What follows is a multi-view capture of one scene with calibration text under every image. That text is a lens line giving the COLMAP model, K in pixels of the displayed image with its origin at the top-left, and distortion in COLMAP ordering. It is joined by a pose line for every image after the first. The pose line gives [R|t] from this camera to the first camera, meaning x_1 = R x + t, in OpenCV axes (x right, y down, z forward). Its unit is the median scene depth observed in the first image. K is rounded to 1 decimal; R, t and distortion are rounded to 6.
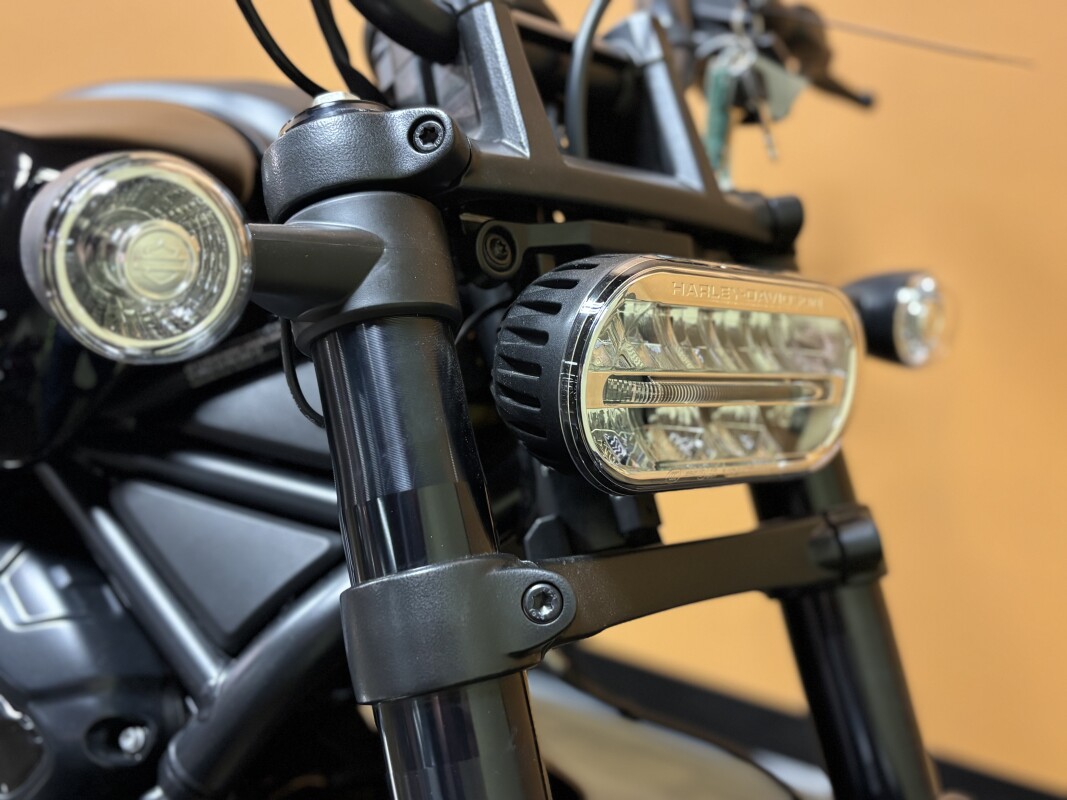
lens RADIAL K [[1058.2, 0, 537.1], [0, 1058.2, 397.7], [0, 0, 1]] dist [0.012985, 0.000000]
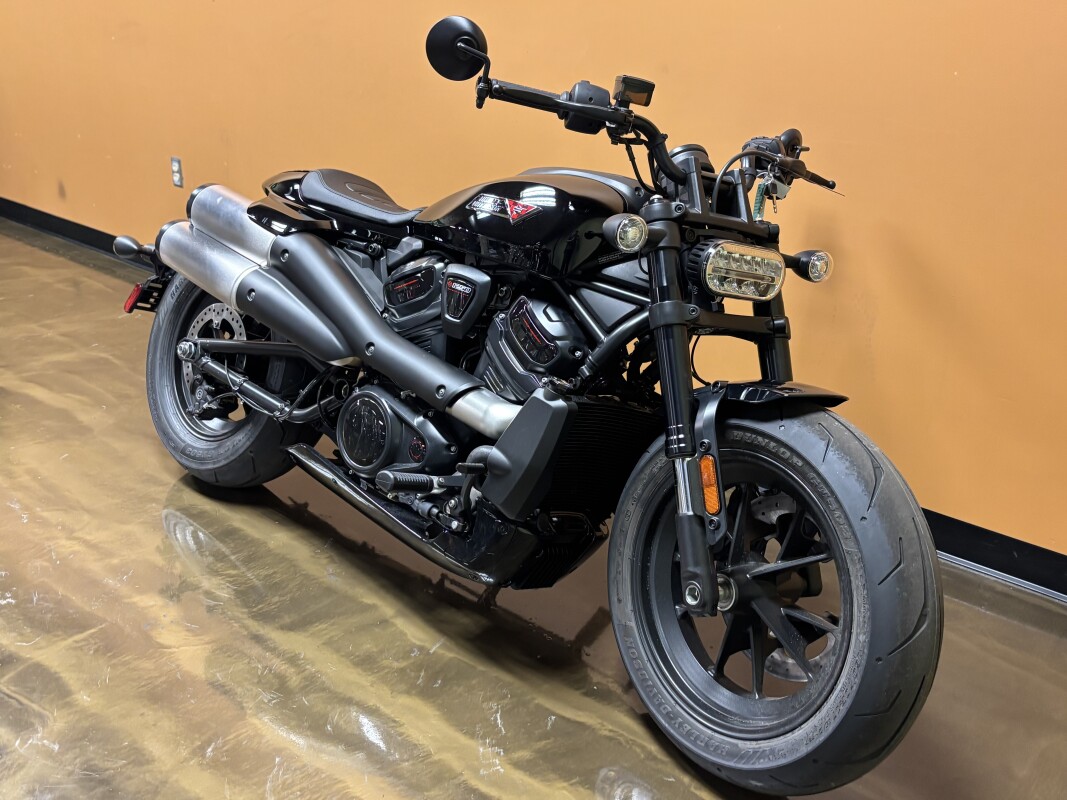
lens RADIAL K [[1058.2, 0, 524.6], [0, 1058.2, 400.8], [0, 0, 1]] dist [0.012985, 0.000000]
pose [[0.985288, 0.111938, -0.129139, -0.065804], [-0.105359, 0.992815, 0.056718, 0.317114], [0.134560, -0.042277, 0.990003, -3.019340]]
